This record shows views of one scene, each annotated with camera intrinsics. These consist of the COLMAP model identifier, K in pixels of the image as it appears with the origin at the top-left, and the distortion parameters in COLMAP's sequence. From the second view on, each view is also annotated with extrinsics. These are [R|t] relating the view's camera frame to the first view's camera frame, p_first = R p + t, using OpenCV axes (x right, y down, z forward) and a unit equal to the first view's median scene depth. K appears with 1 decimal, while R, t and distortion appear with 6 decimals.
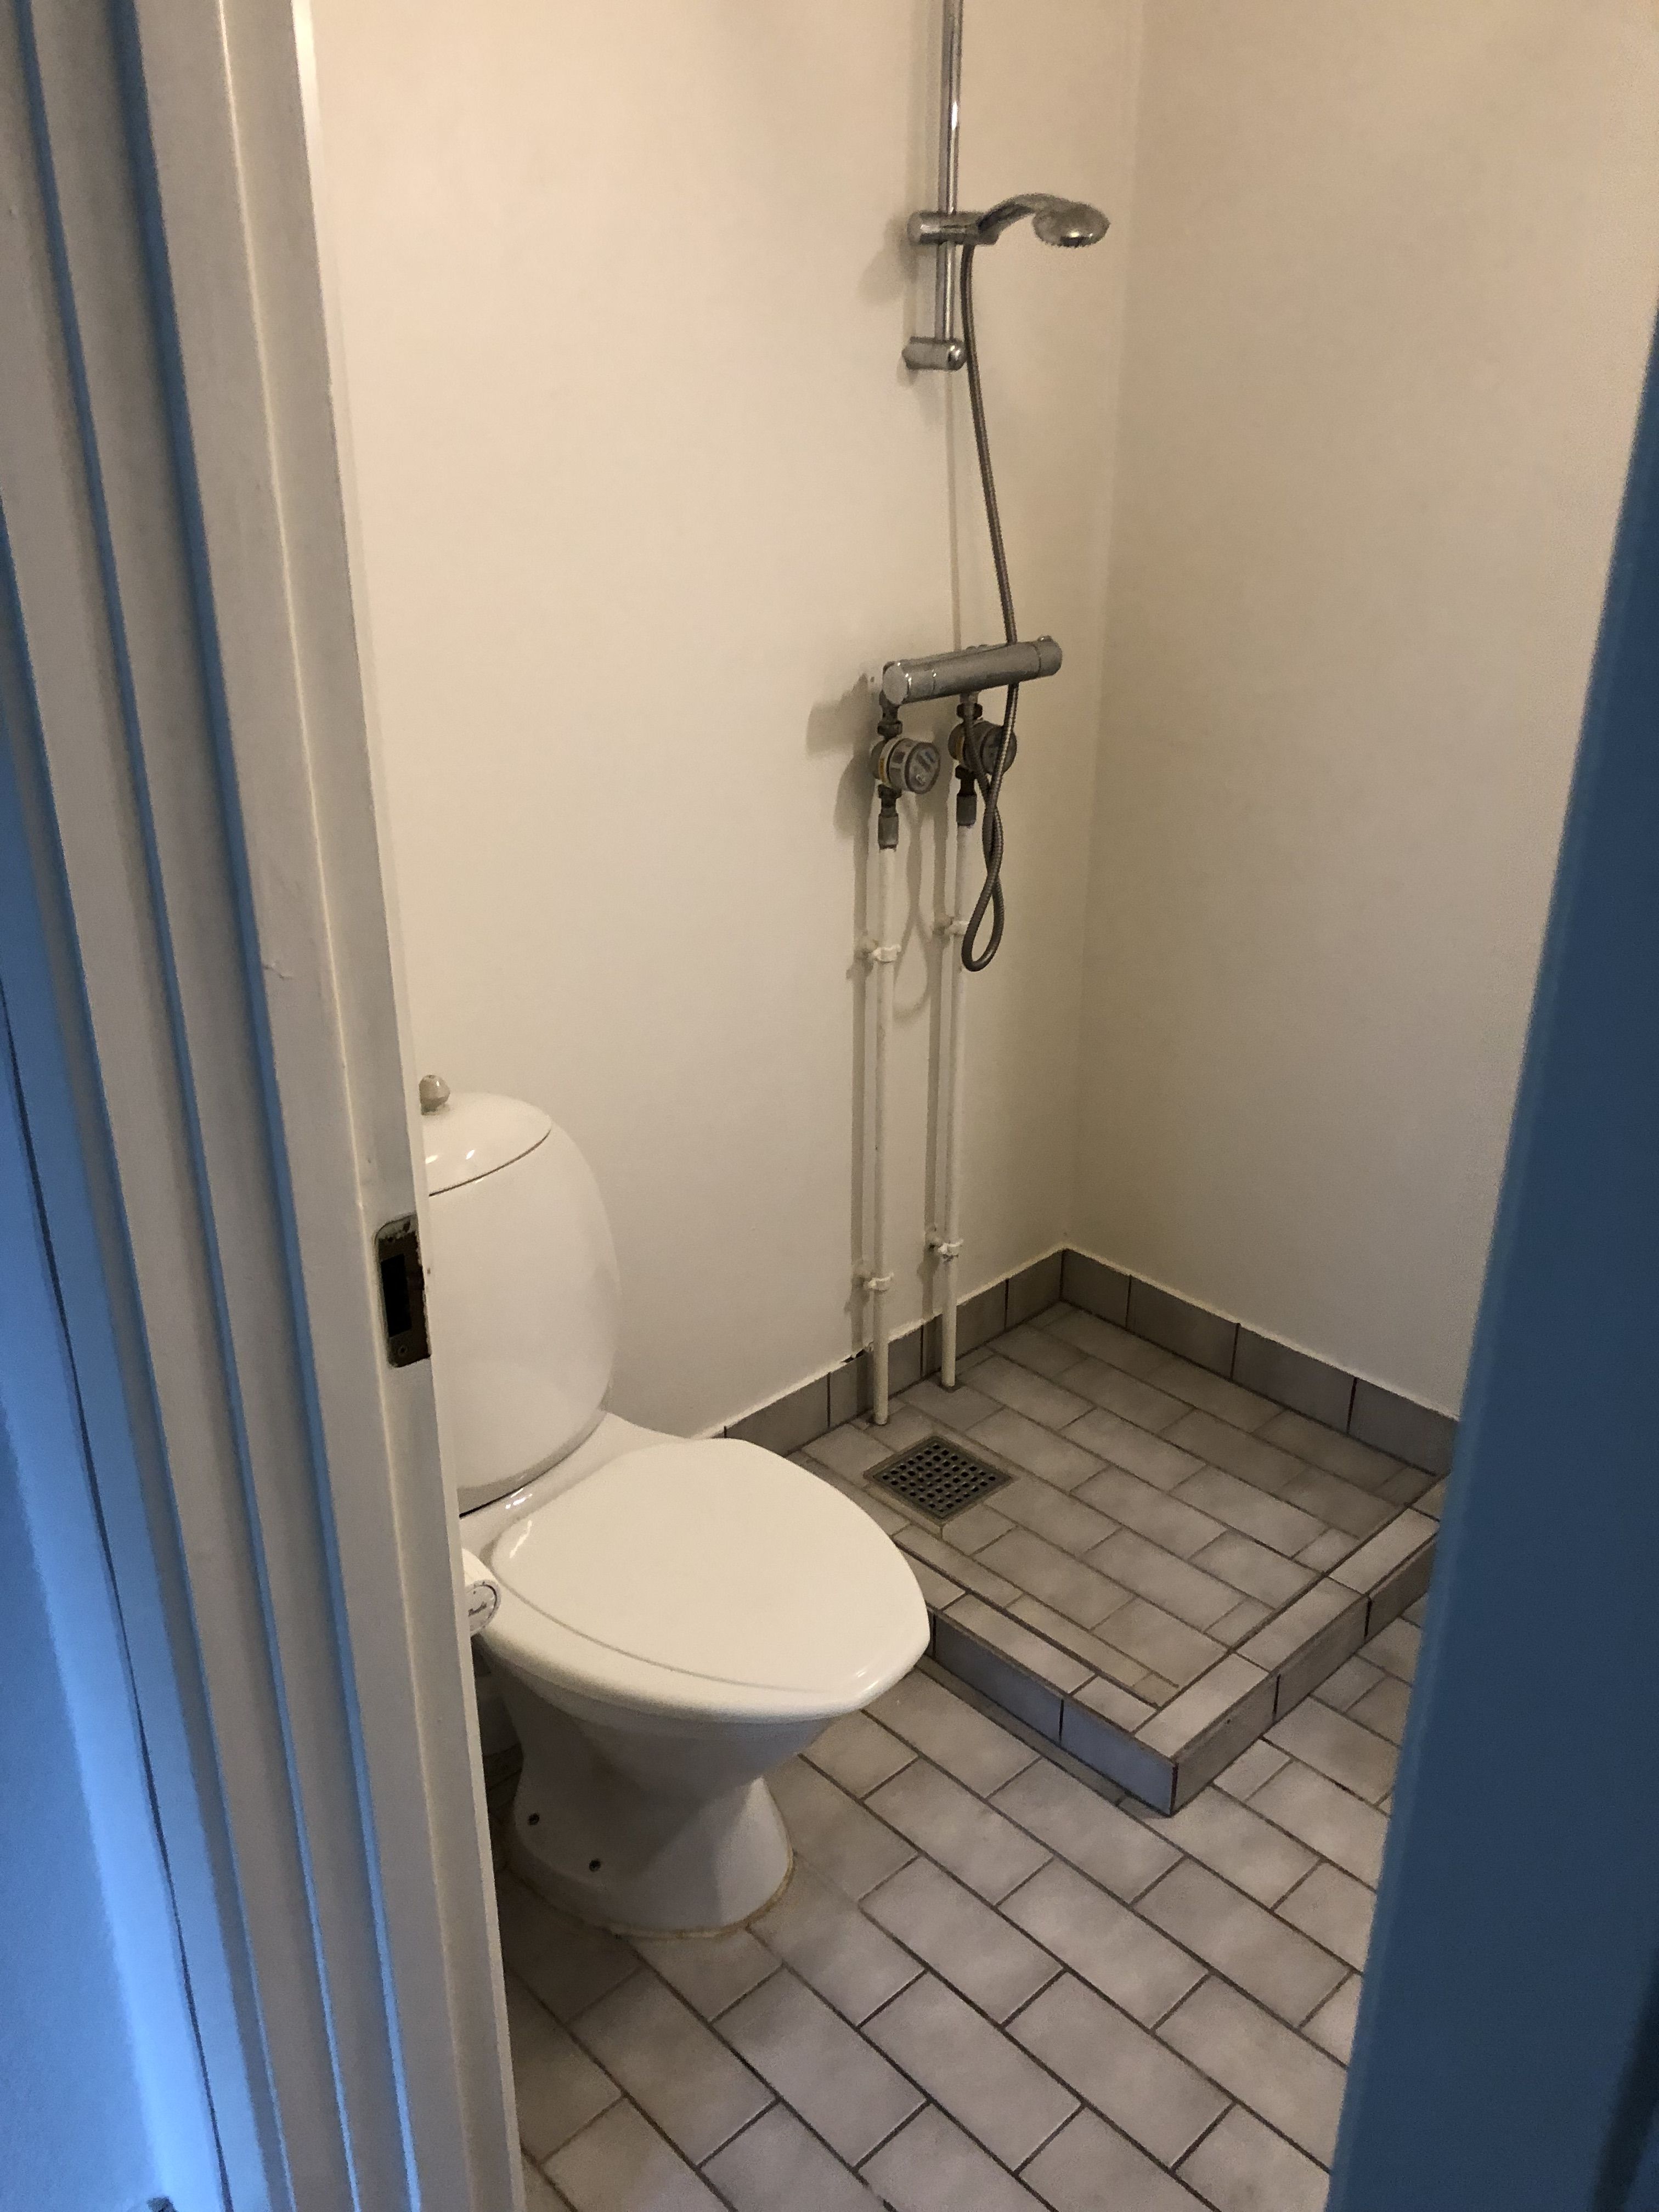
lens RADIAL K [[1842.8, 0, 825.7], [0, 1842.8, 1098.0], [0, 0, 1]] dist [0.060892, -0.010232]
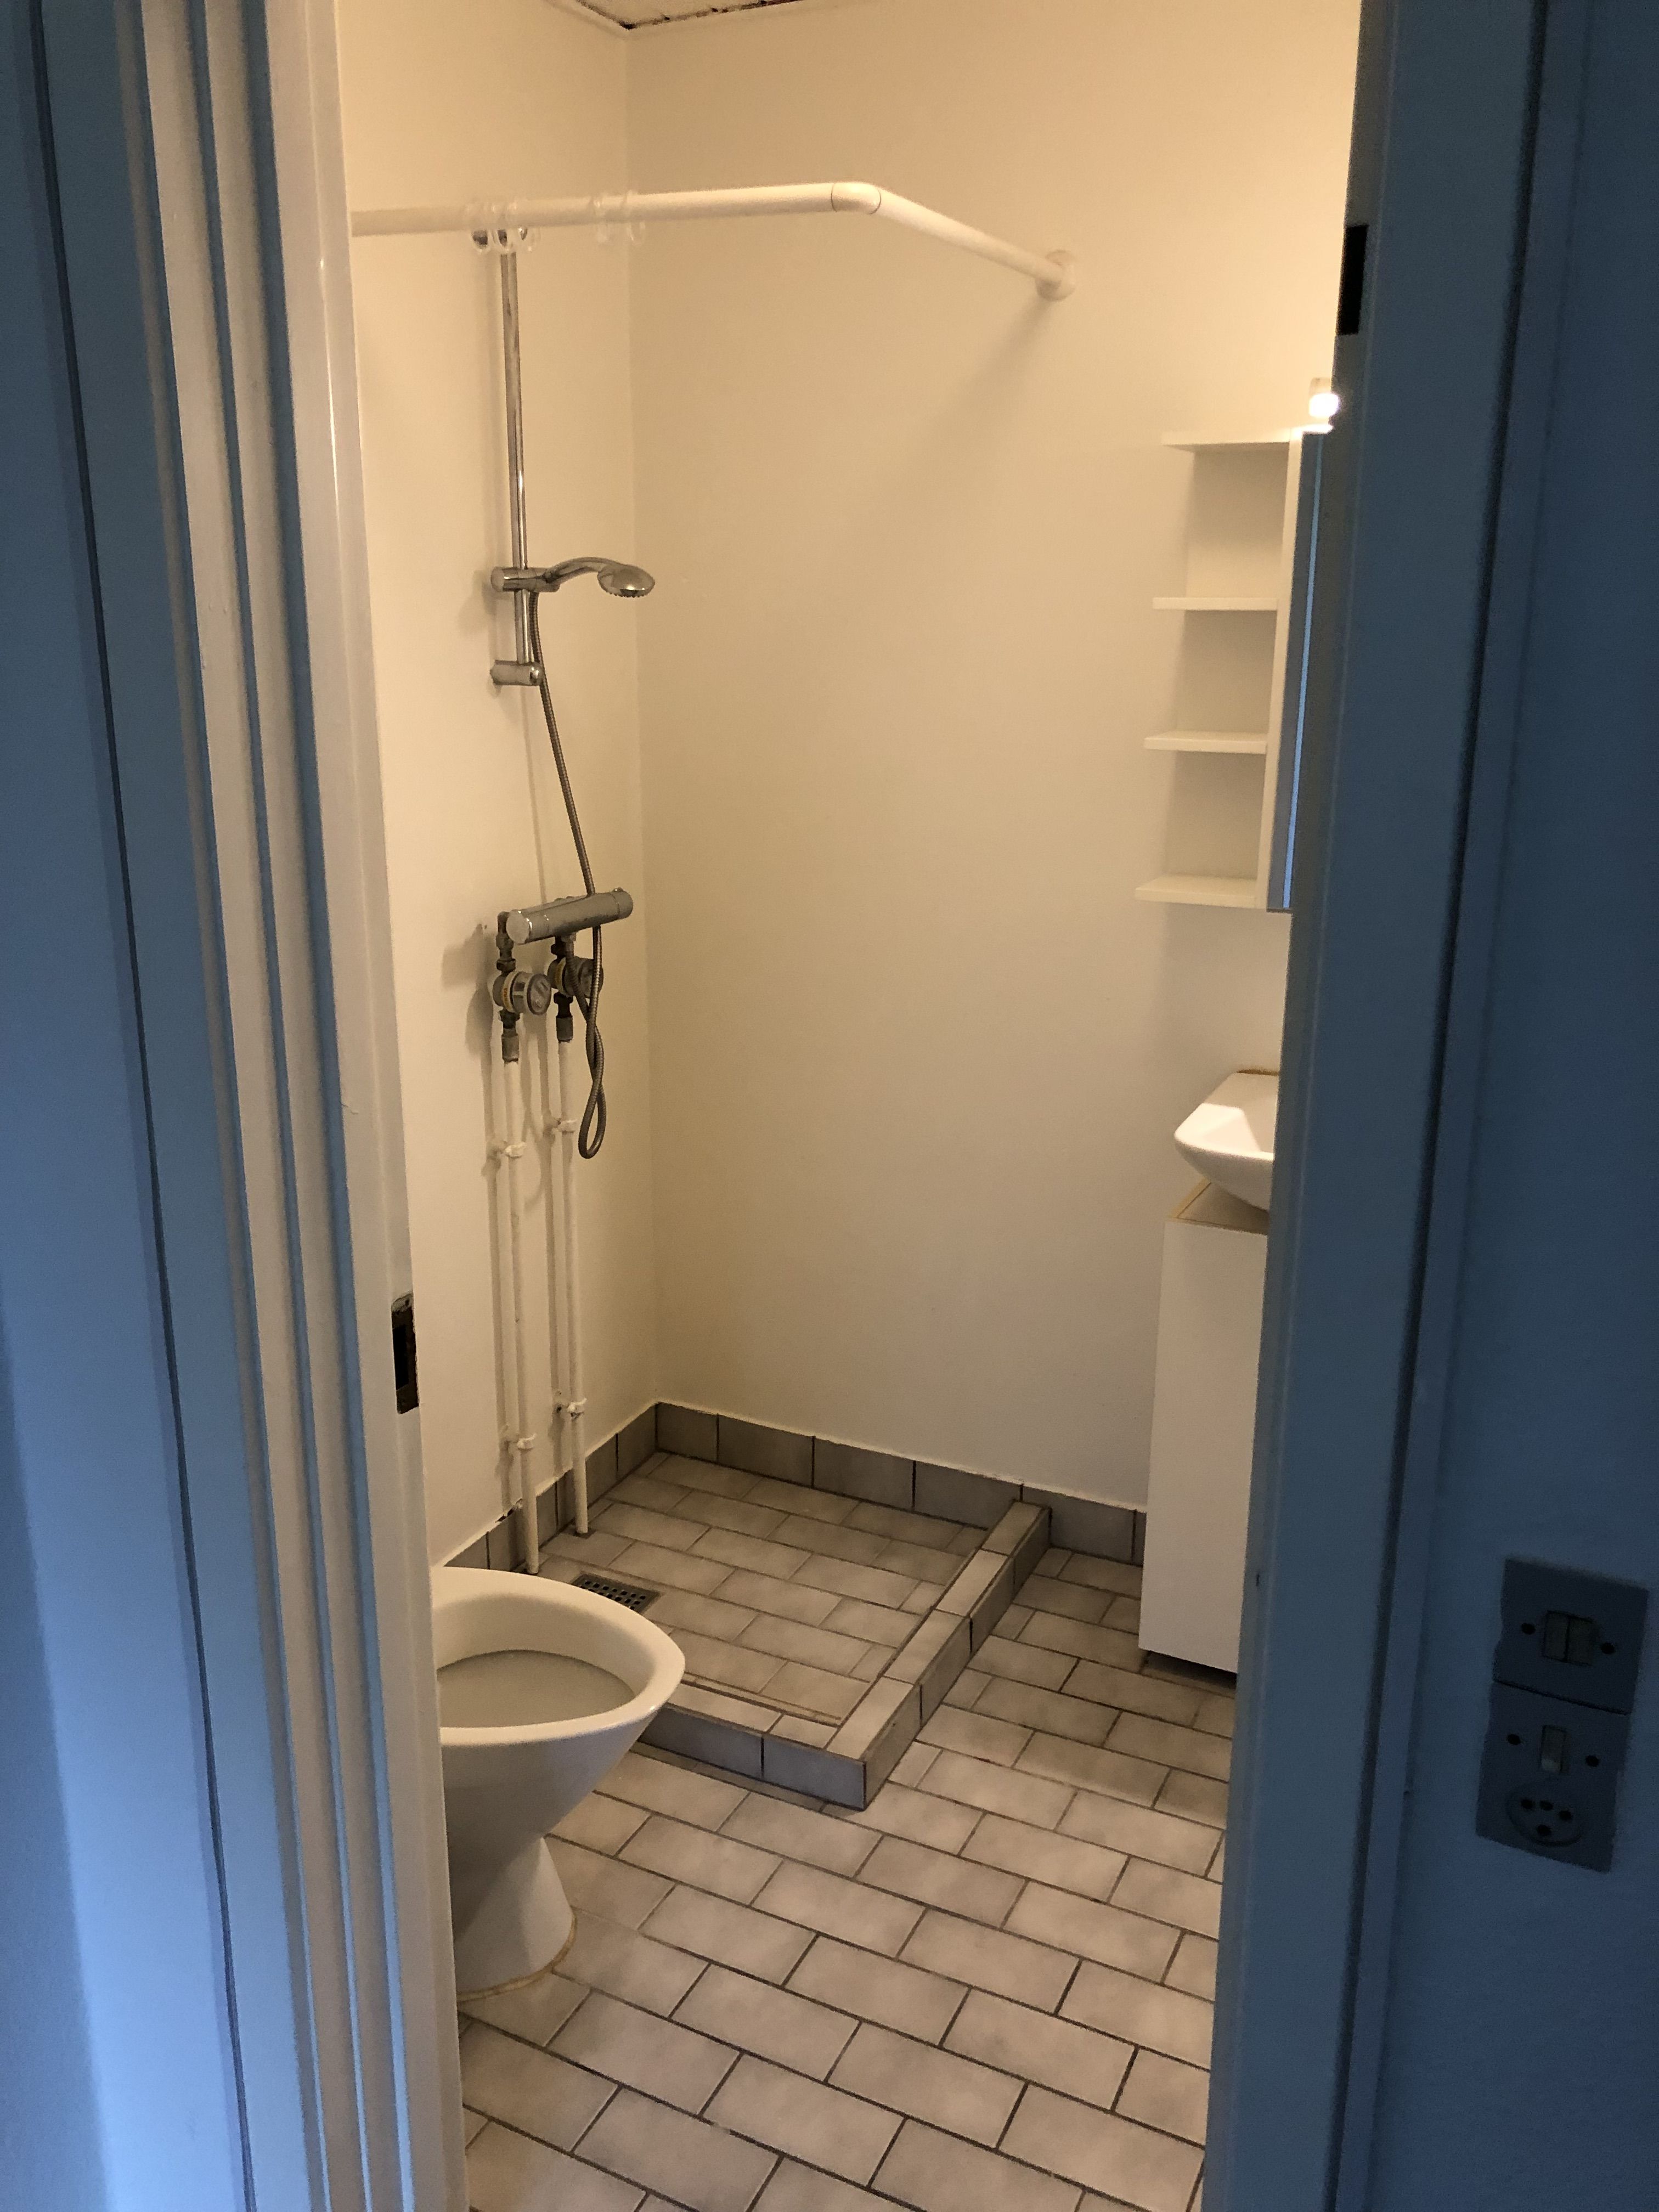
lens RADIAL K [[1808.0, 0, 826.6], [0, 1808.0, 1101.9], [0, 0, 1]] dist [0.204472, -0.306155]
pose [[0.937901, -0.088721, 0.335367, -0.175568], [0.137113, 0.982833, -0.123449, 0.065042], [-0.318657, 0.161766, 0.933964, -0.173102]]
